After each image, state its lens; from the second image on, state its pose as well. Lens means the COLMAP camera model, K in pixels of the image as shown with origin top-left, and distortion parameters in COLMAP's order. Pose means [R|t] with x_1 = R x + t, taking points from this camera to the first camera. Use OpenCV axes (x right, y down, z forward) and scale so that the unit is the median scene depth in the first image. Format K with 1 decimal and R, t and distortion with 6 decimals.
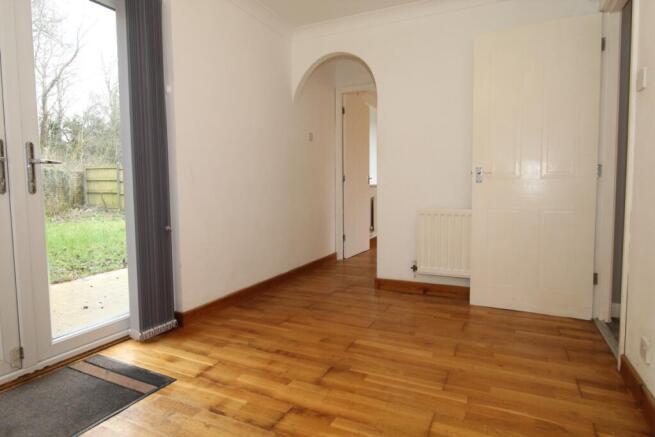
lens RADIAL K [[380.4, 0, 328.8], [0, 380.4, 213.6], [0, 0, 1]] dist [-0.001260, -0.003576]
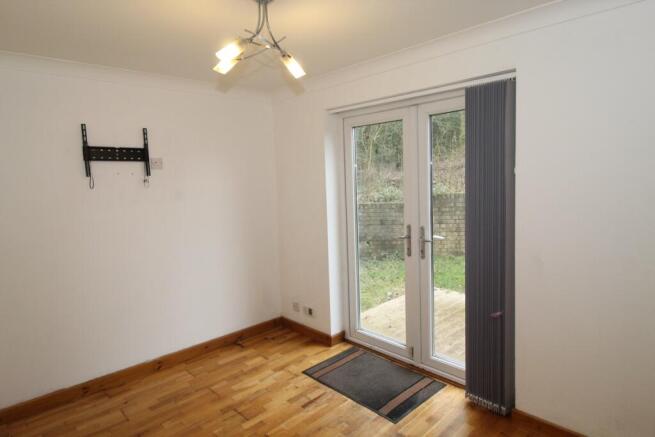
lens RADIAL K [[380.4, 0, 328.8], [0, 380.4, 213.6], [0, 0, 1]] dist [-0.001260, -0.003576]
pose [[-0.345714, 0.081819, -0.934766, 0.748355], [-0.059675, 0.992258, 0.108921, -0.353444], [0.936440, 0.093438, -0.338155, 1.092414]]
